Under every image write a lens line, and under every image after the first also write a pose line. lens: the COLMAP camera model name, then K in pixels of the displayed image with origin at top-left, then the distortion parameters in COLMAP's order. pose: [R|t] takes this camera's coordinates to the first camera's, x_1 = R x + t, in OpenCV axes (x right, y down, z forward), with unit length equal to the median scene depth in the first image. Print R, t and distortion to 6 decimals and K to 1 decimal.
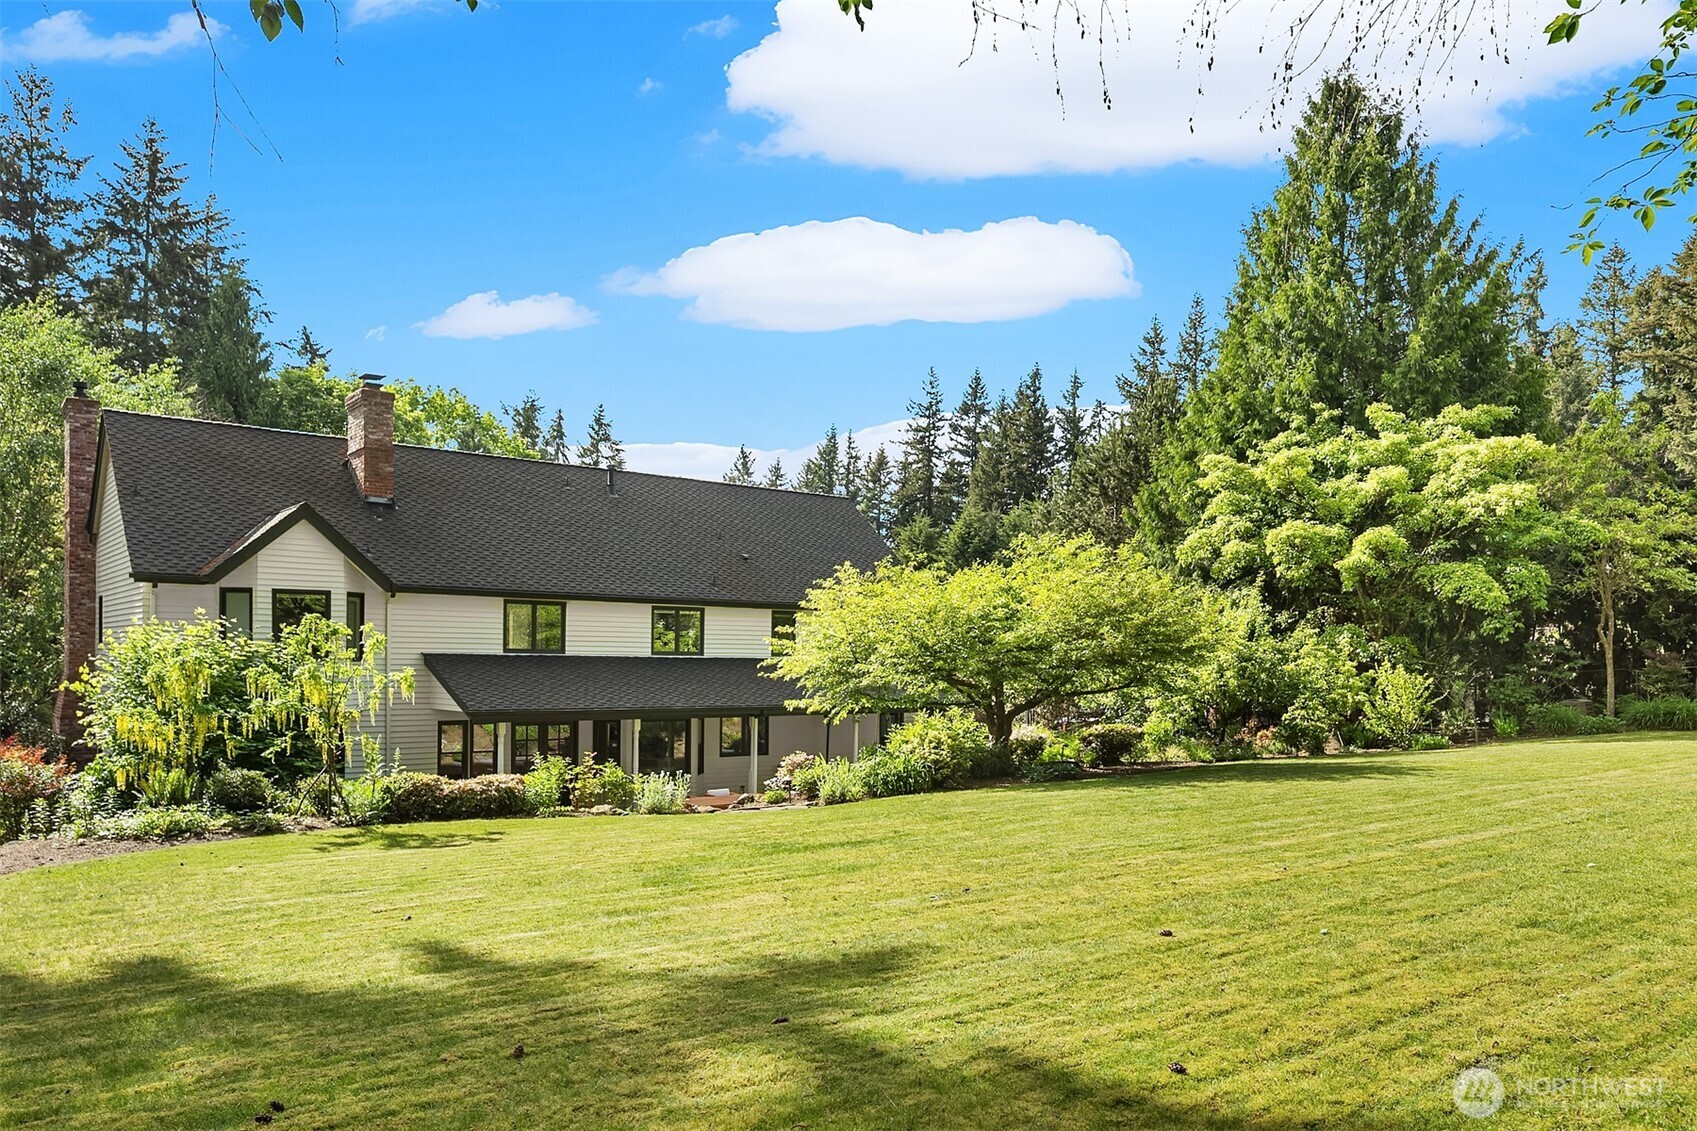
lens RADIAL K [[1877.7, 0, 848.5], [0, 1877.7, 565.5], [0, 0, 1]] dist [0.073110, 0.004566]
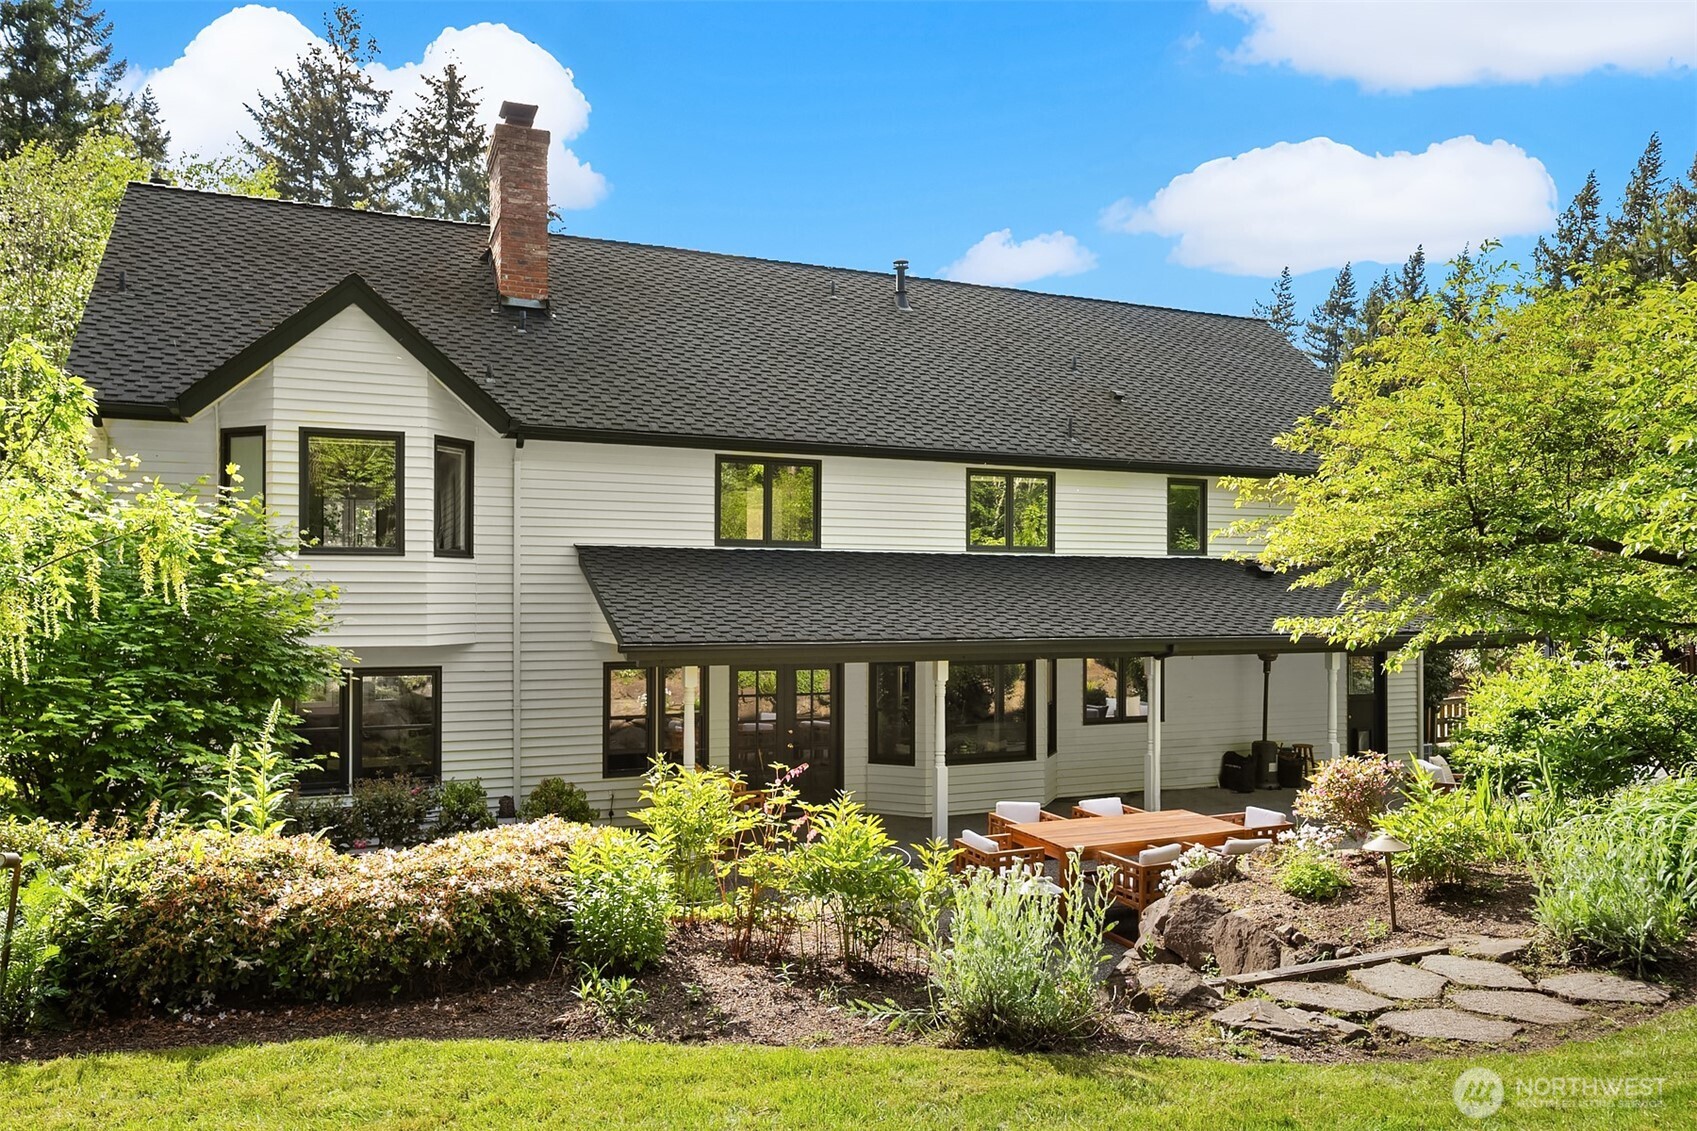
lens RADIAL K [[1928.5, 0, 848.5], [0, 1928.5, 565.5], [0, 0, 1]] dist [0.170323, 0.004677]
pose [[0.986752, -0.005729, -0.162137, -0.044127], [0.011040, 0.999431, 0.031875, 0.033075], [0.161862, -0.033243, 0.986253, 0.405505]]
